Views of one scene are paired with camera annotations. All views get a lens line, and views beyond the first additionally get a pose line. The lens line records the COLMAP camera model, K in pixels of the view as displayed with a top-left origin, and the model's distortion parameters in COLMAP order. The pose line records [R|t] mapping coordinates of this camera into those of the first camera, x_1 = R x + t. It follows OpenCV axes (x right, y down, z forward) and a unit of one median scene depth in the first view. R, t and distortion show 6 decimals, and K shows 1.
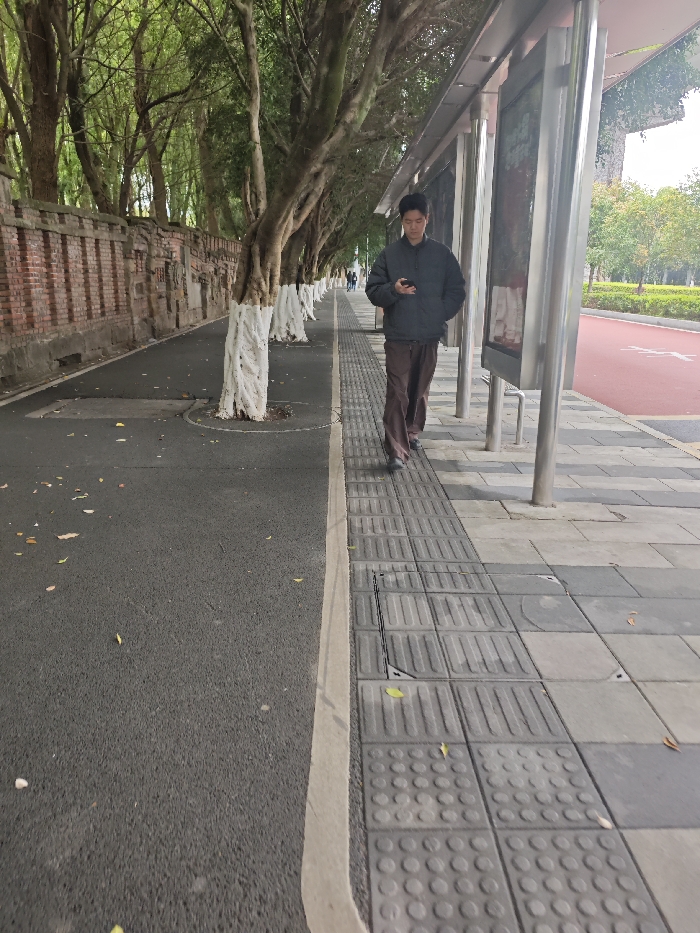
lens RADIAL K [[694.4, 0, 350.0], [0, 694.4, 466.5], [0, 0, 1]] dist [0.002562, -0.002928]
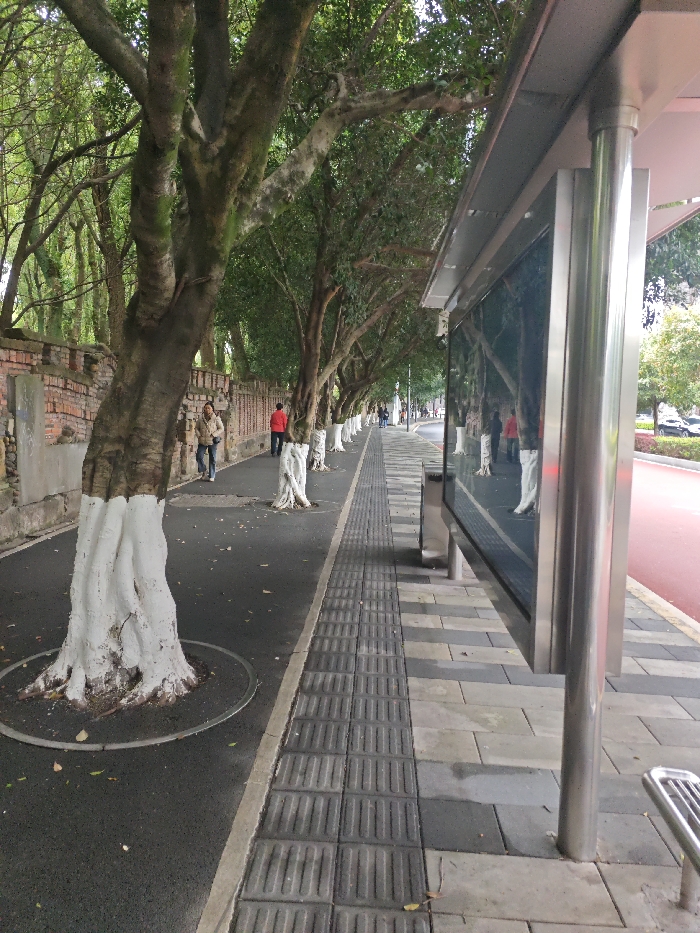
lens RADIAL K [[694.4, 0, 350.0], [0, 694.4, 466.5], [0, 0, 1]] dist [0.002562, -0.002928]
pose [[0.998066, 0.019955, -0.058869, 0.014780], [-0.030416, 0.982723, -0.182565, -0.143153], [0.054209, 0.184002, 0.981430, 0.456840]]
